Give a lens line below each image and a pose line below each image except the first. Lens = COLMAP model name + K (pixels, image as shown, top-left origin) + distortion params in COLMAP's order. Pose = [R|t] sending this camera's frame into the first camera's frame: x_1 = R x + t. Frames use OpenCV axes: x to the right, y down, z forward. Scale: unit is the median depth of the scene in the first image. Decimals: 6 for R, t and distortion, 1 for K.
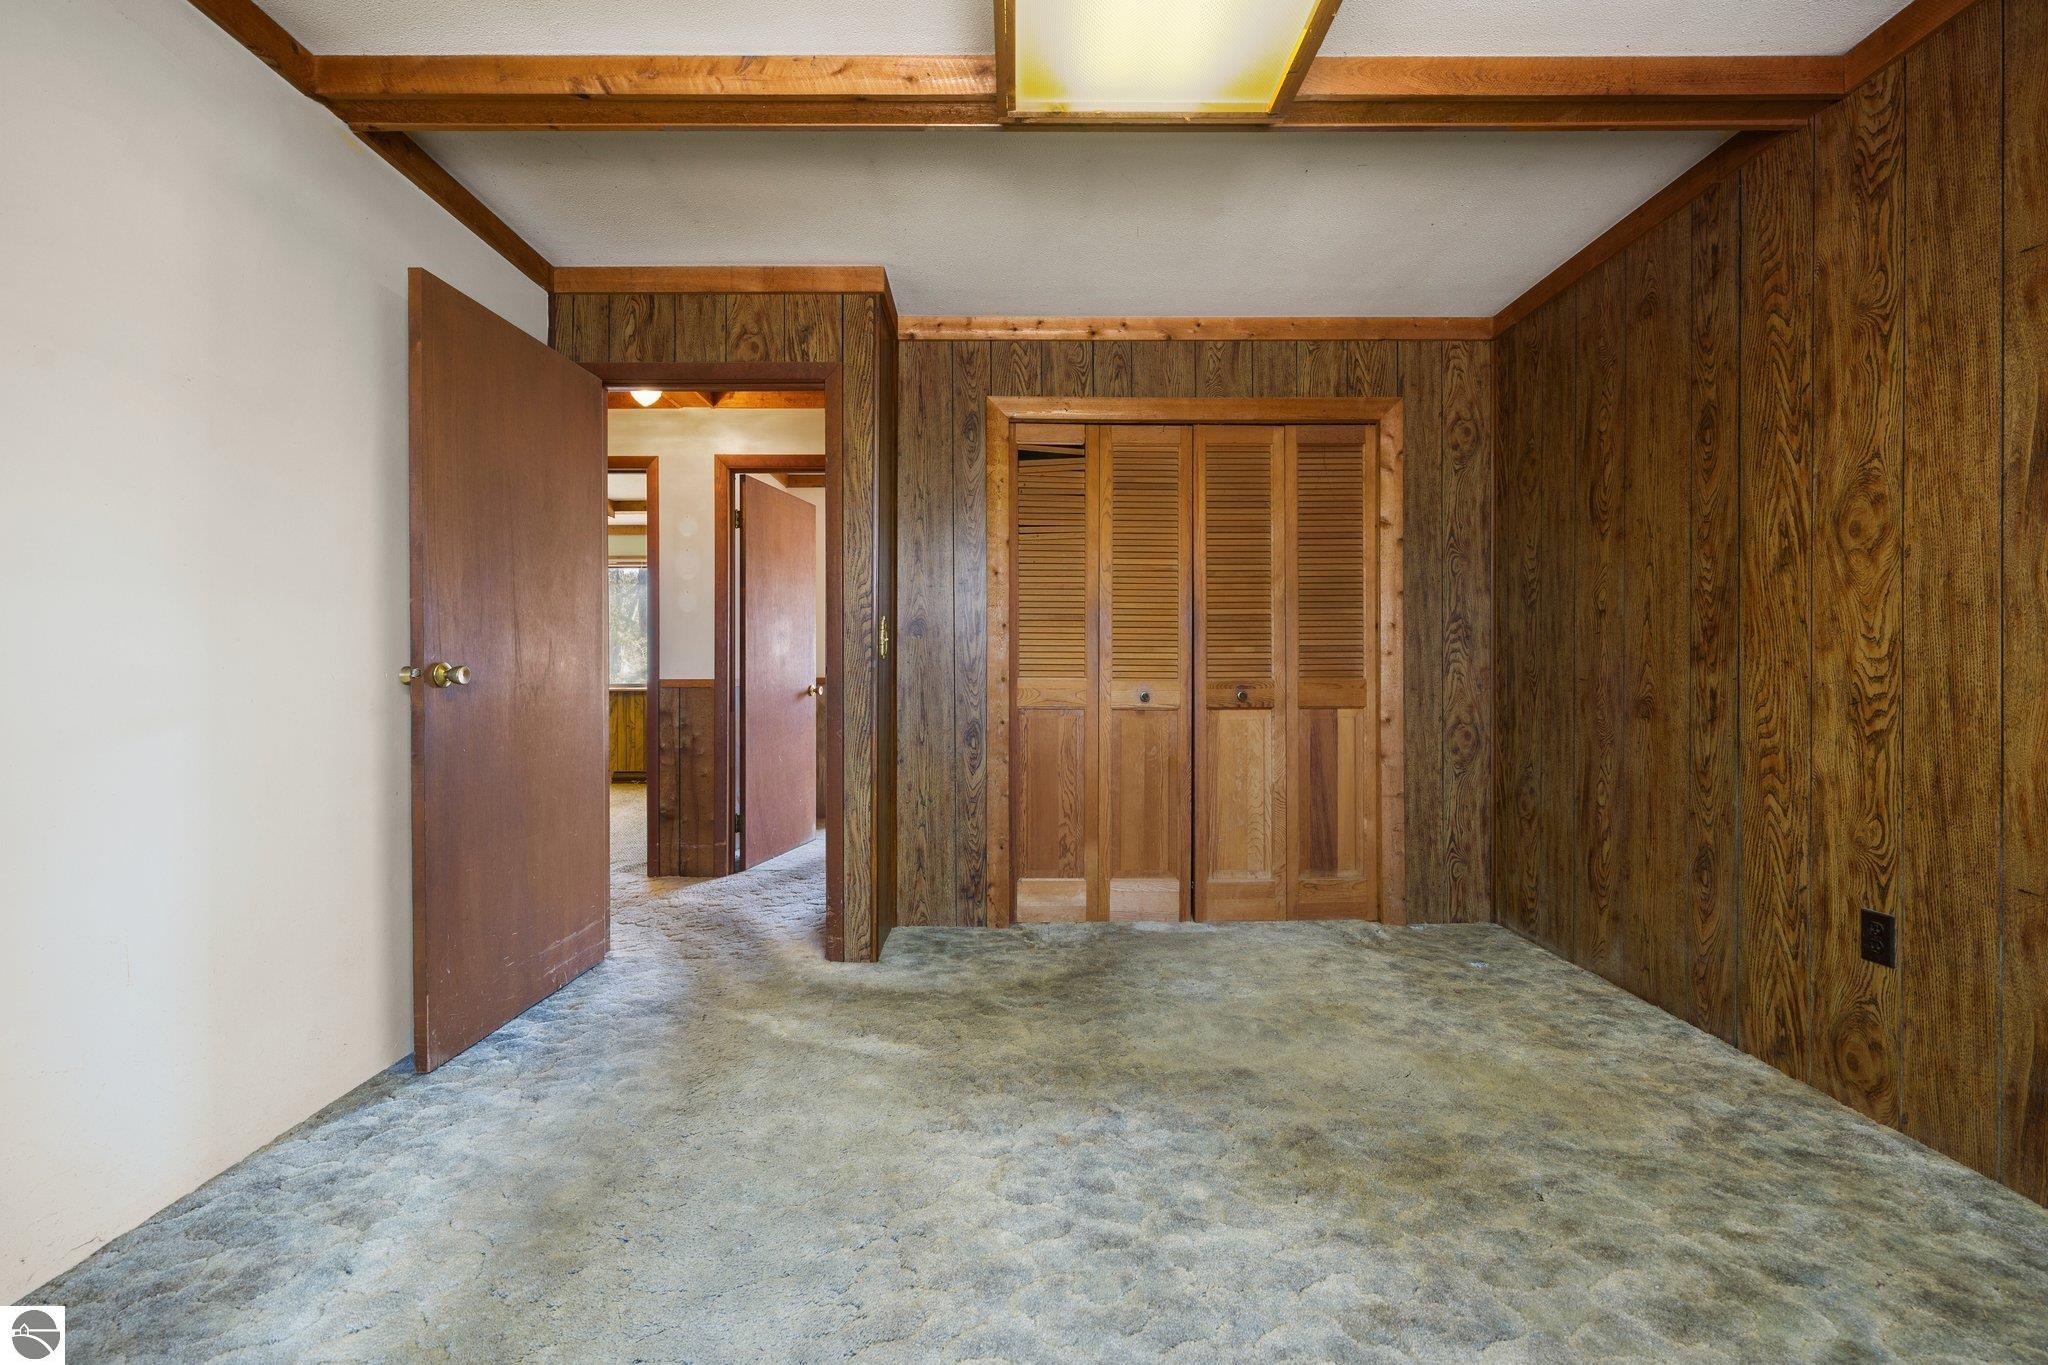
lens RADIAL K [[819.2, 0, 1019.3], [0, 819.2, 673.1], [0, 0, 1]] dist [0.000131, -0.000146]
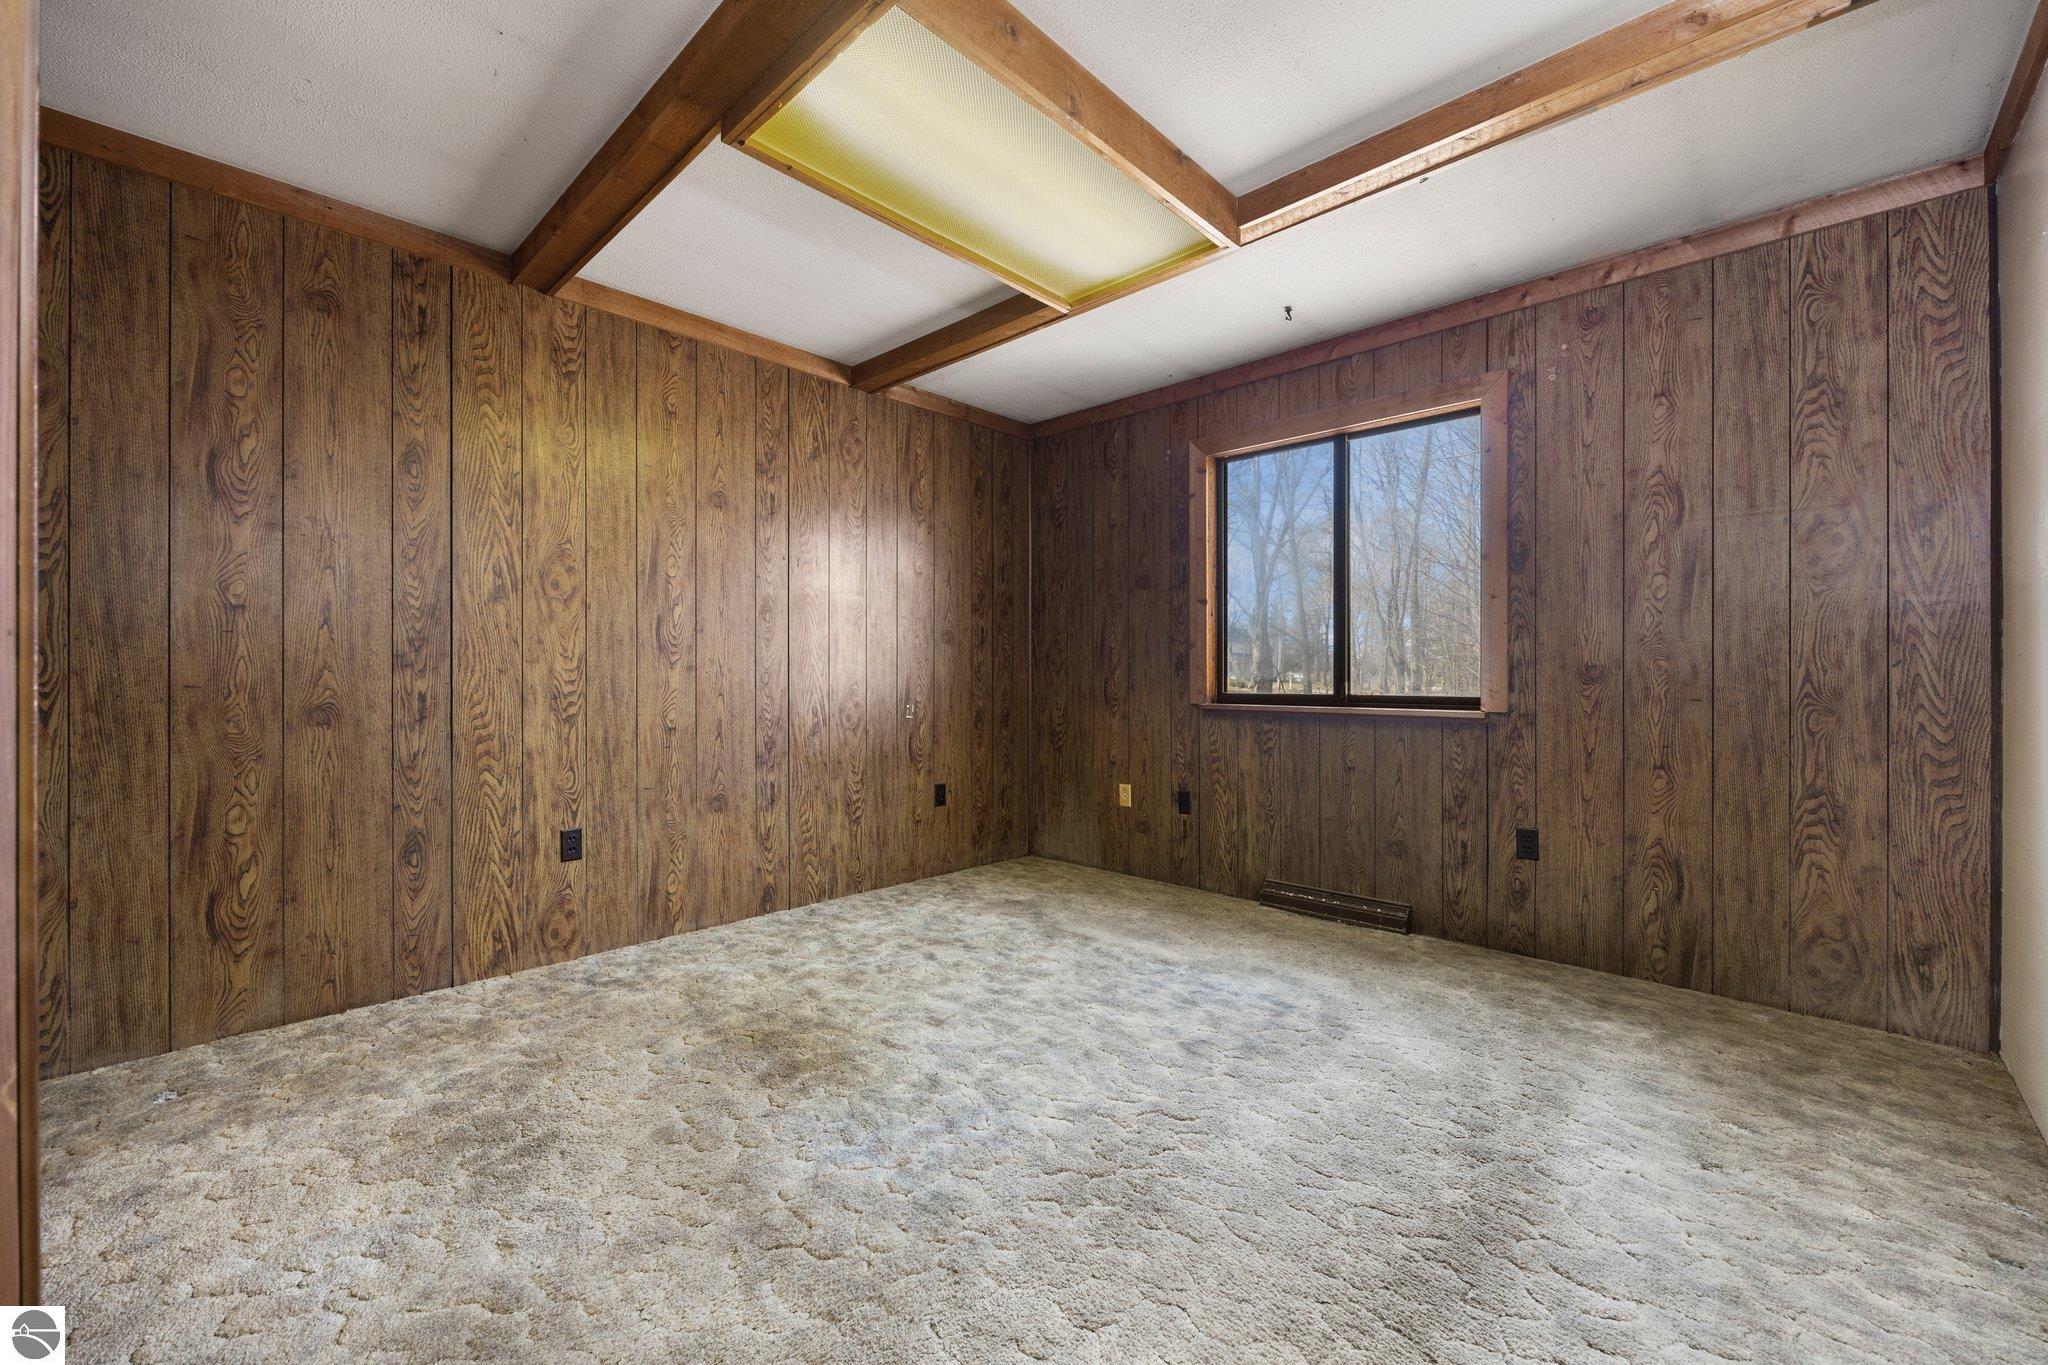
lens RADIAL K [[819.2, 0, 1020.4], [0, 819.2, 682.8], [0, 0, 1]] dist [0.000131, -0.000146]
pose [[-0.720626, -0.000514, 0.693324, -0.645273], [0.002457, 0.999992, 0.003295, 0.004750], [-0.693320, 0.004078, -0.720618, 1.449903]]
